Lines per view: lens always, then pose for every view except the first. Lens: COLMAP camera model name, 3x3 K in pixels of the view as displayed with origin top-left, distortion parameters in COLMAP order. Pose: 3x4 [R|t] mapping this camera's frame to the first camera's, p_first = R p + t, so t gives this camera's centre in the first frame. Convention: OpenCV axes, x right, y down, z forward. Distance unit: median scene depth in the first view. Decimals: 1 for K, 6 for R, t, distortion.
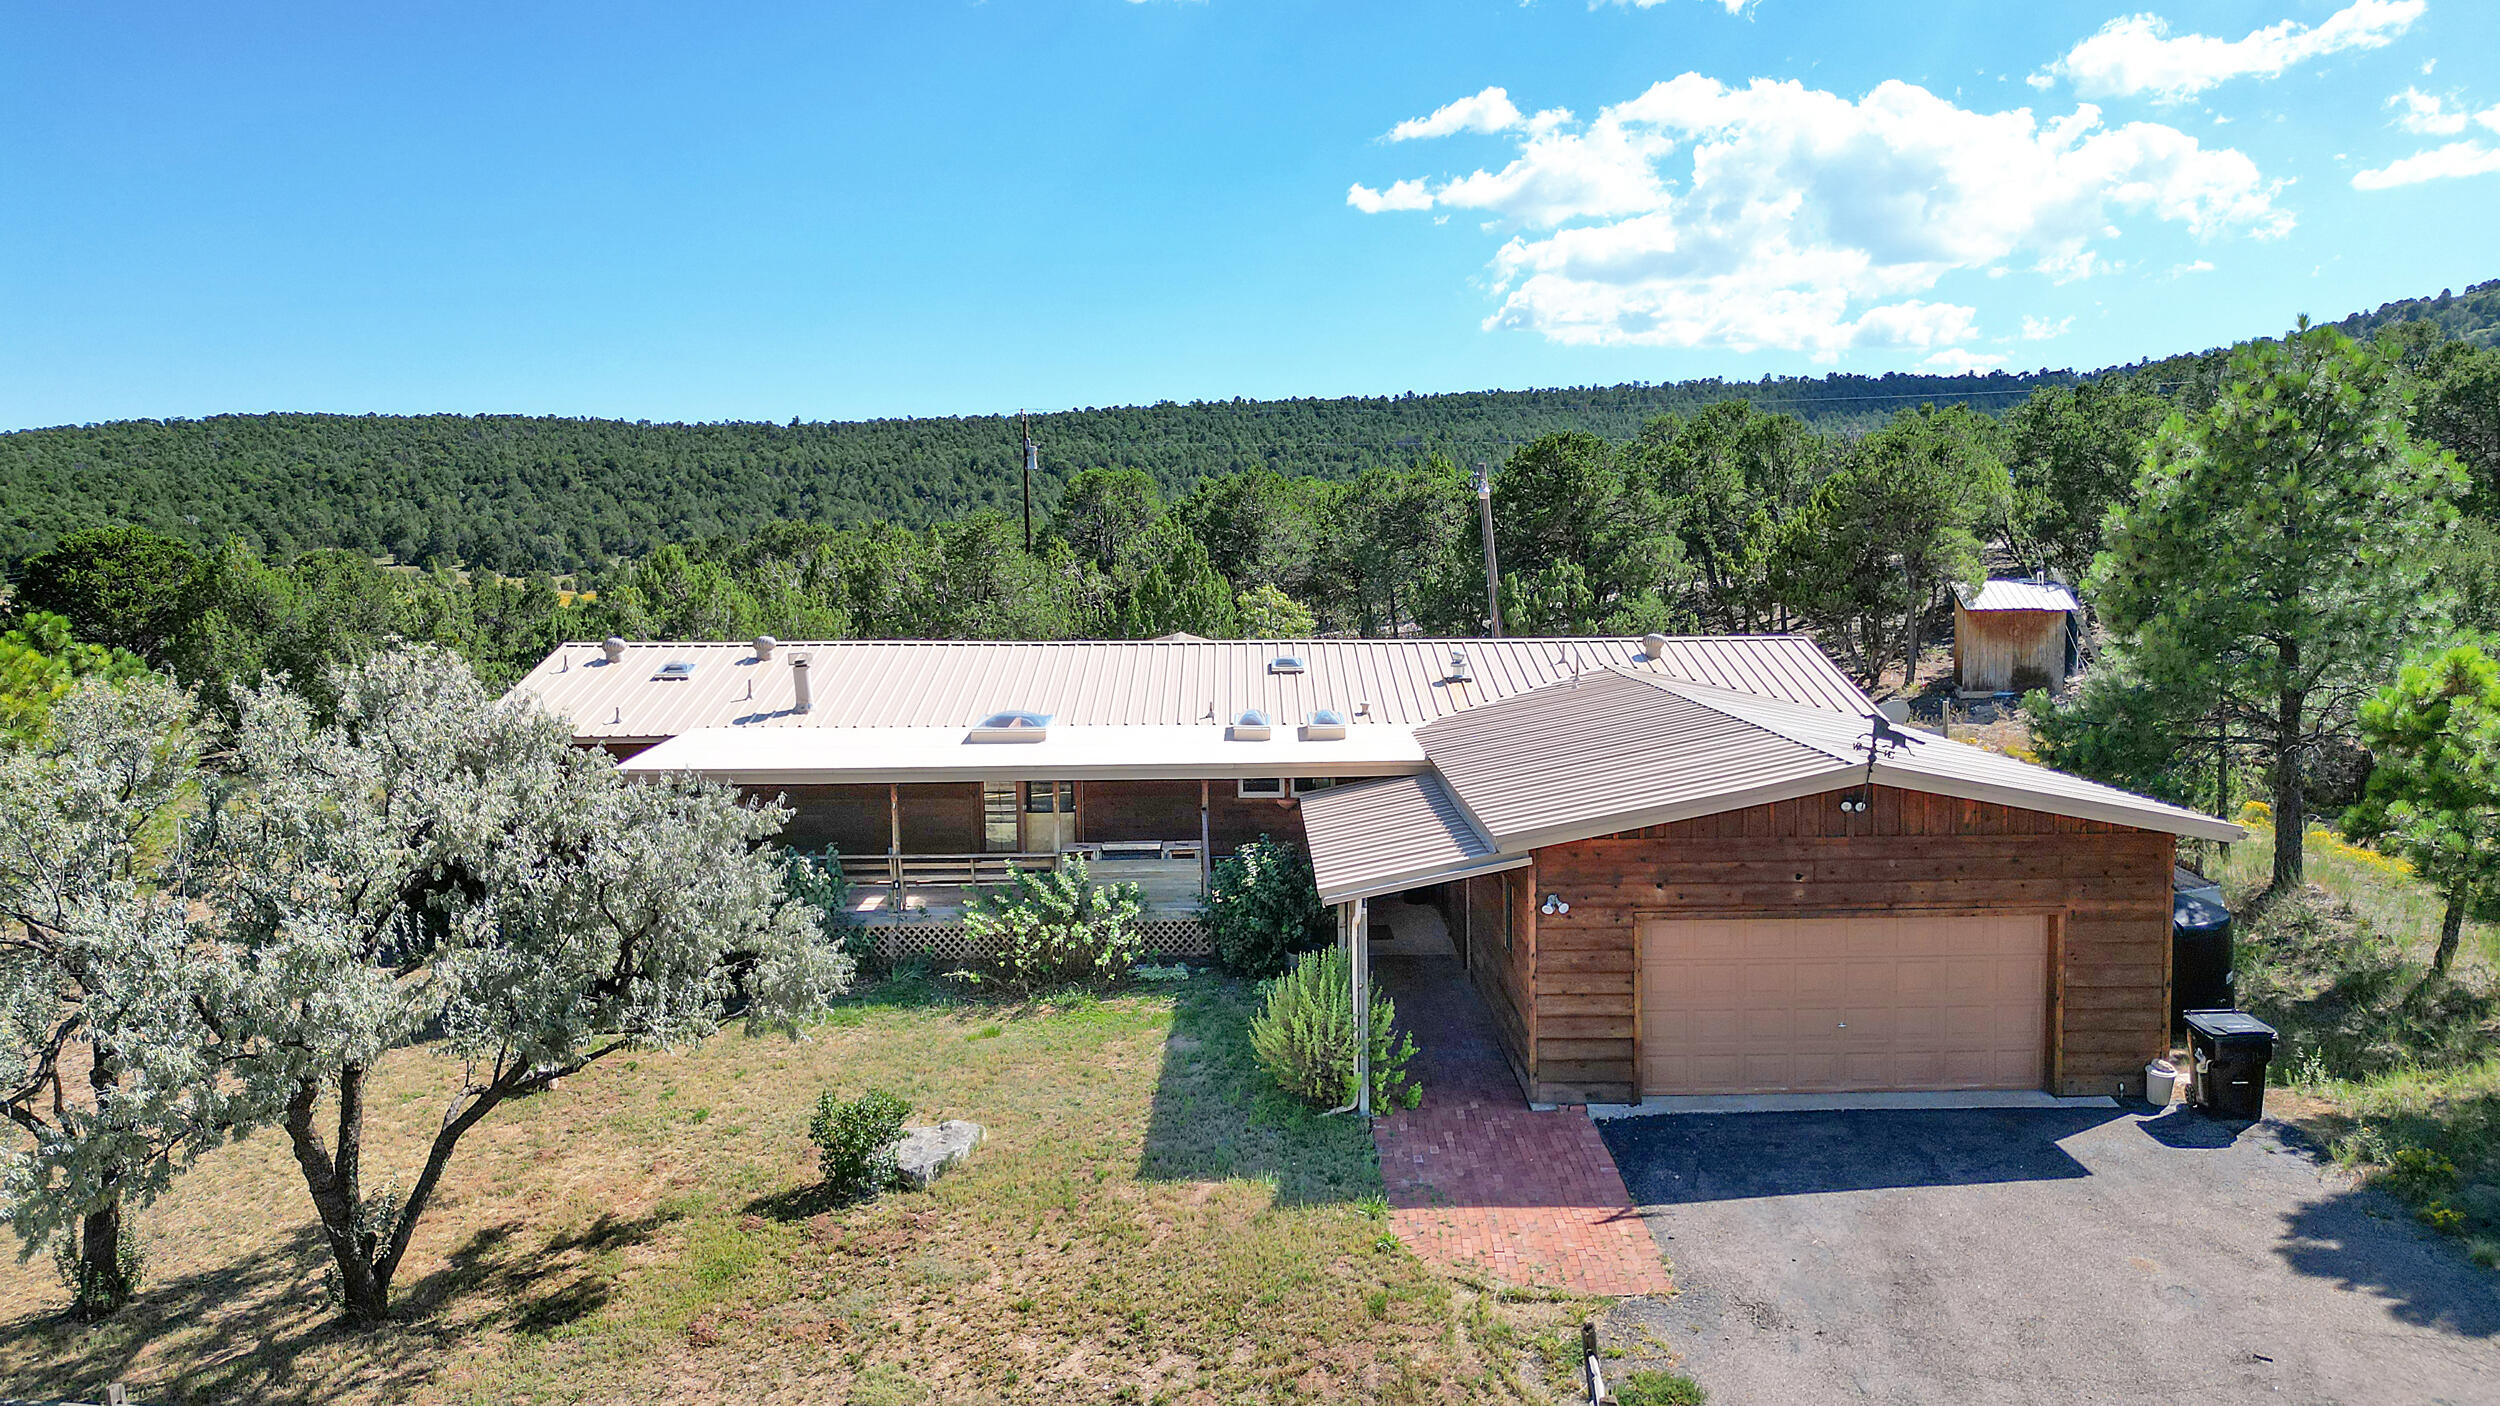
lens RADIAL K [[1737.3, 0, 1259.3], [0, 1737.3, 723.5], [0, 0, 1]] dist [0.061138, -0.059361]
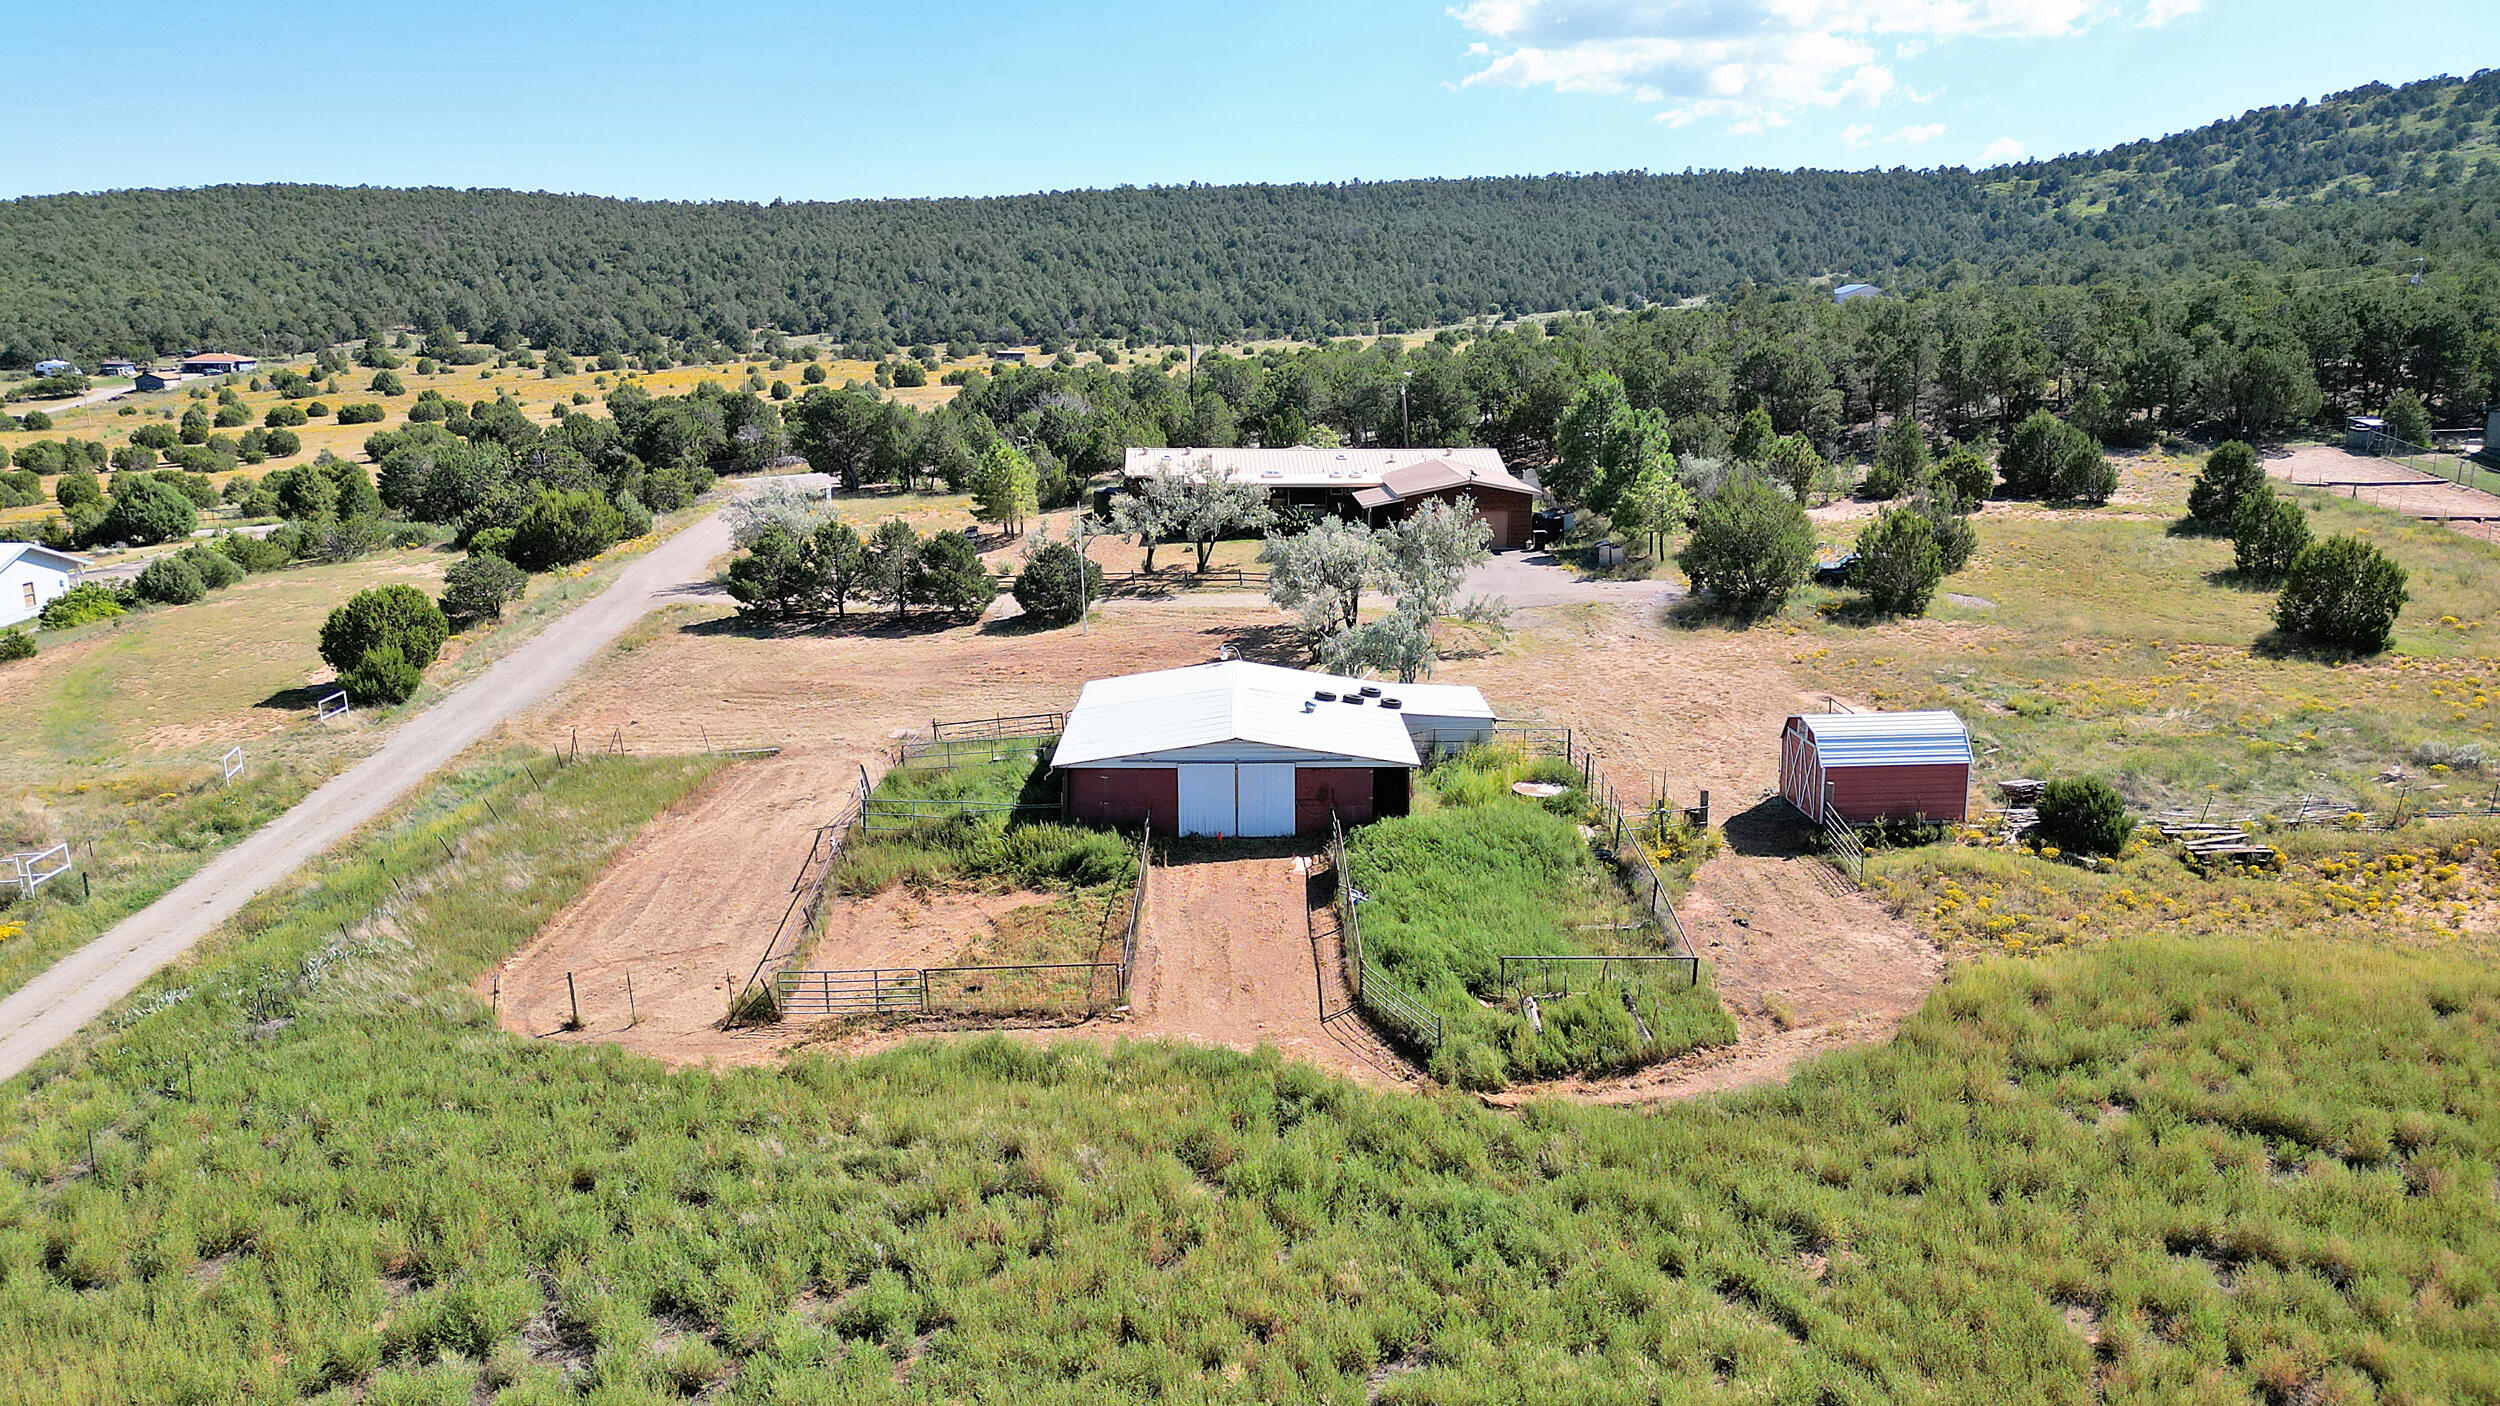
lens RADIAL K [[1737.3, 0, 1259.3], [0, 1737.3, 723.5], [0, 0, 1]] dist [0.061138, -0.059361]
pose [[0.999318, 0.003310, 0.036775, -0.018237], [-0.008028, 0.991625, 0.128904, 0.003234], [-0.036041, -0.129111, 0.990975, -0.165191]]
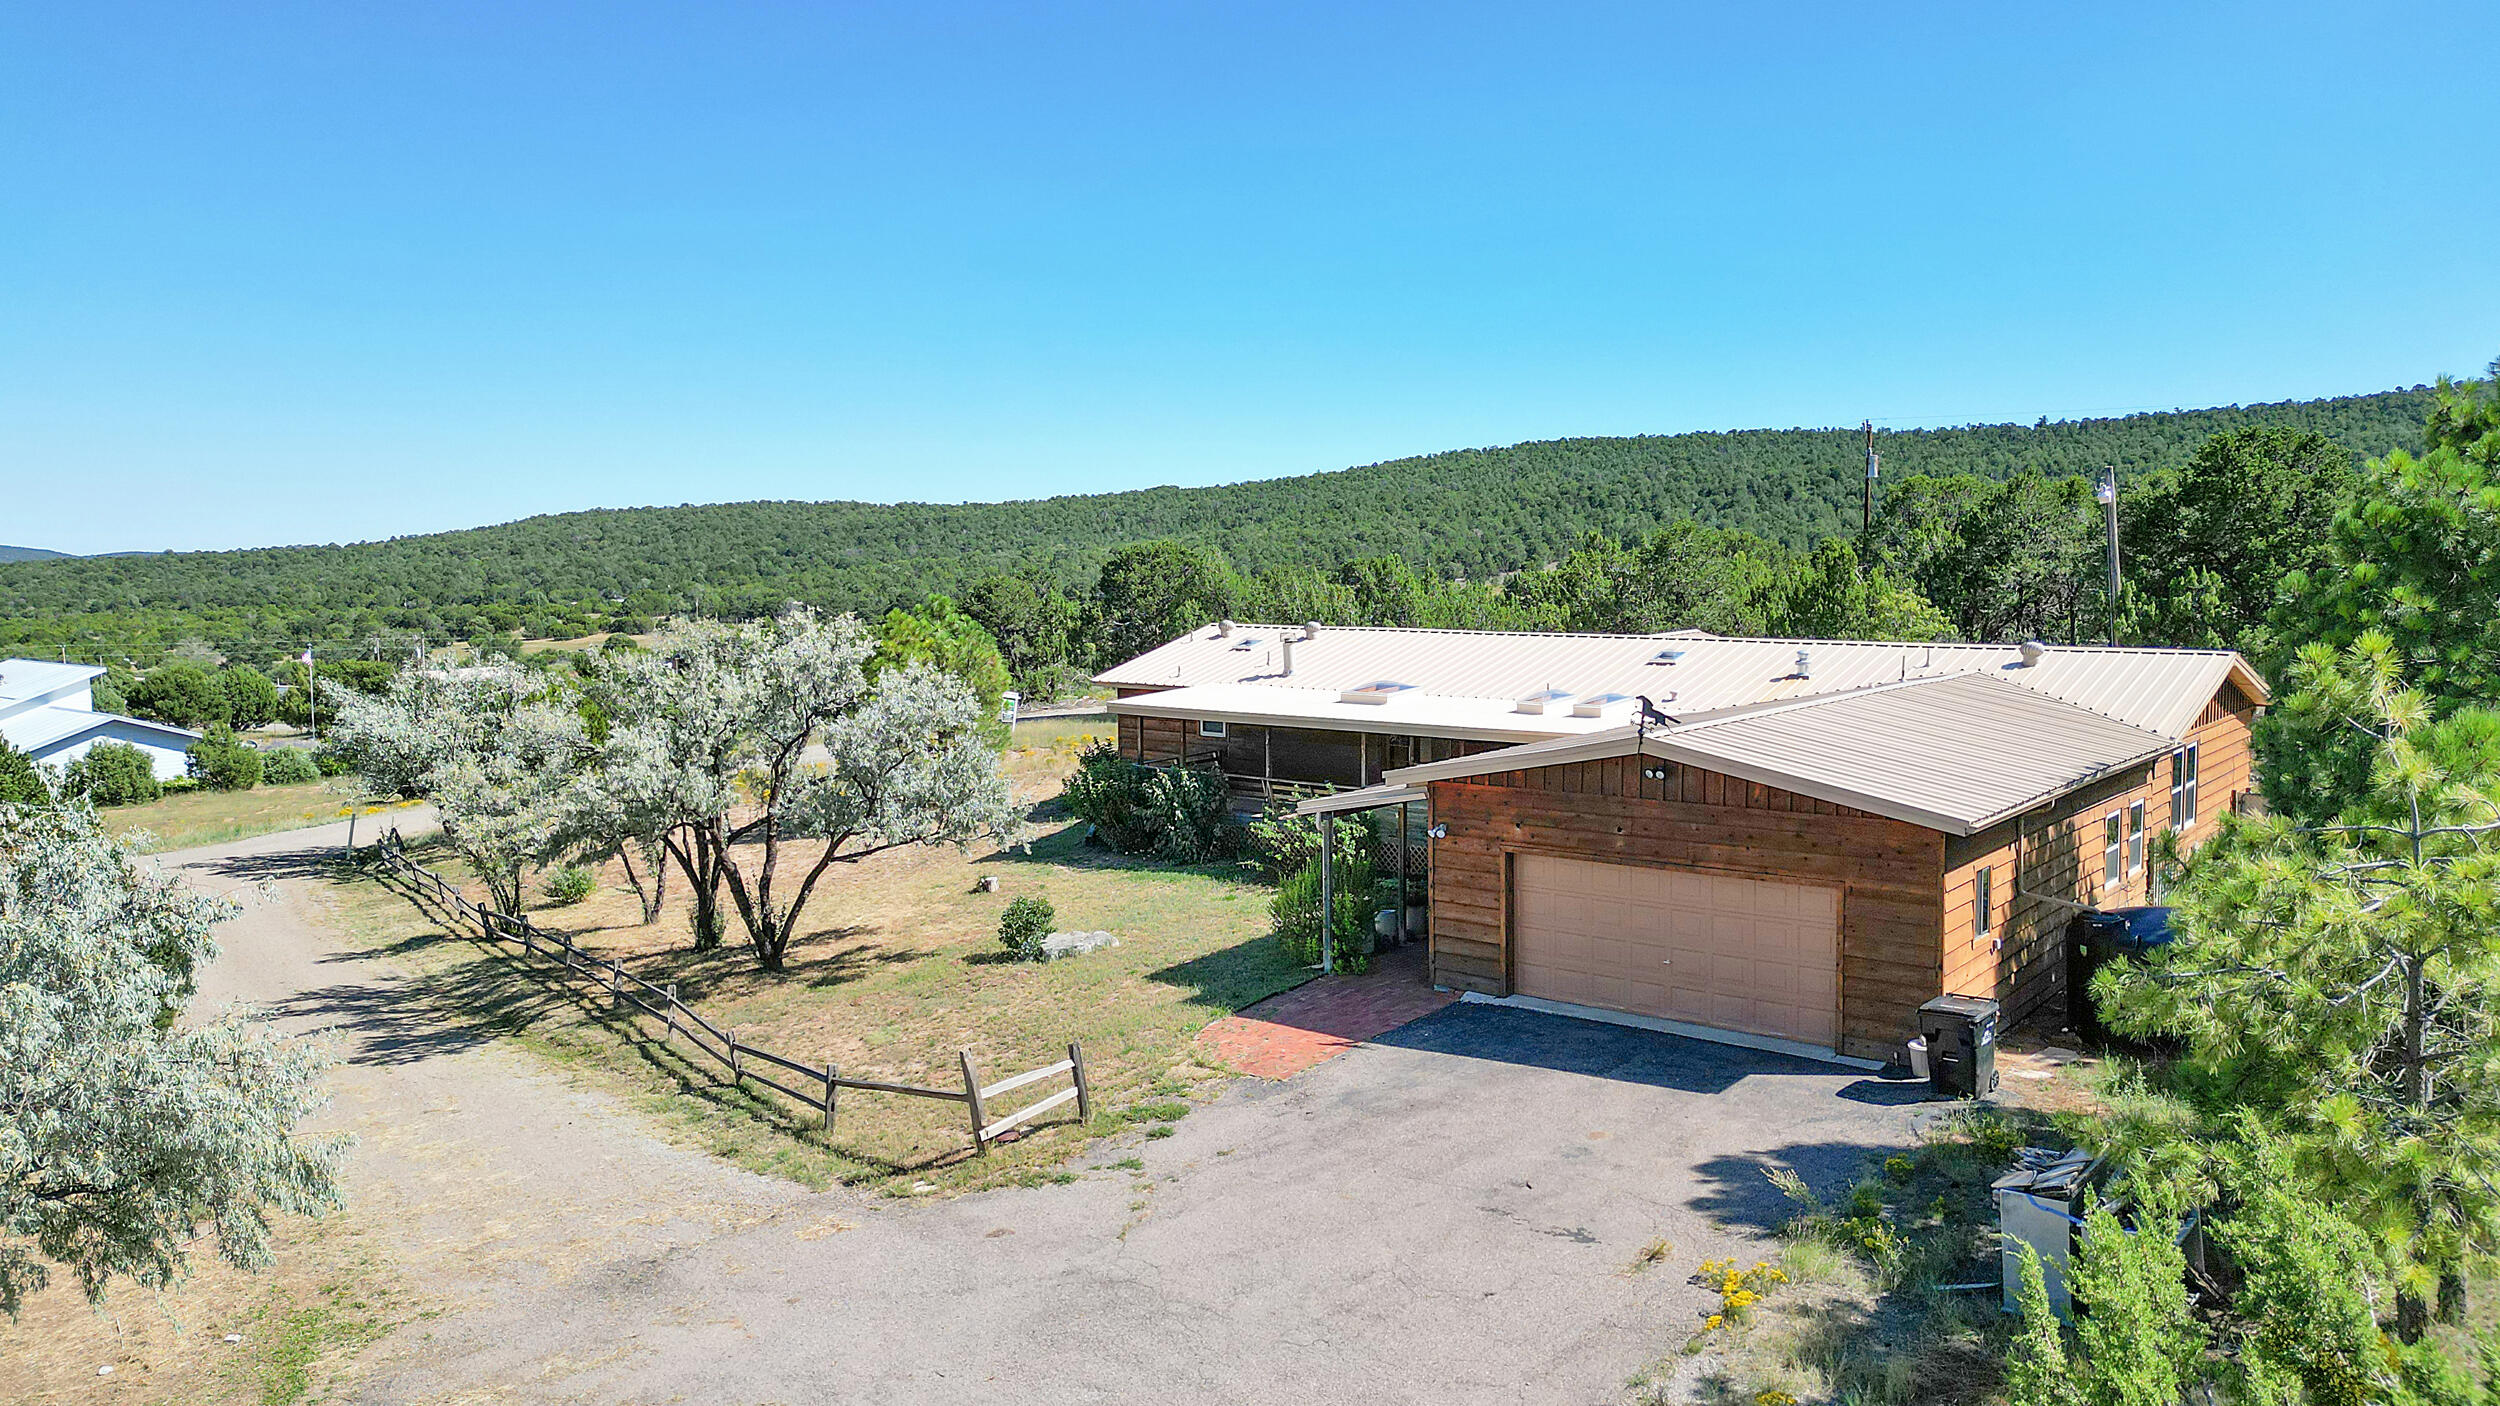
lens RADIAL K [[1737.3, 0, 1259.3], [0, 1737.3, 723.5], [0, 0, 1]] dist [0.061138, -0.059361]
pose [[0.769808, 0.063425, -0.635116, 0.036577], [-0.065937, 0.997629, 0.019706, 0.000304], [0.634860, 0.026708, 0.772165, -0.003684]]
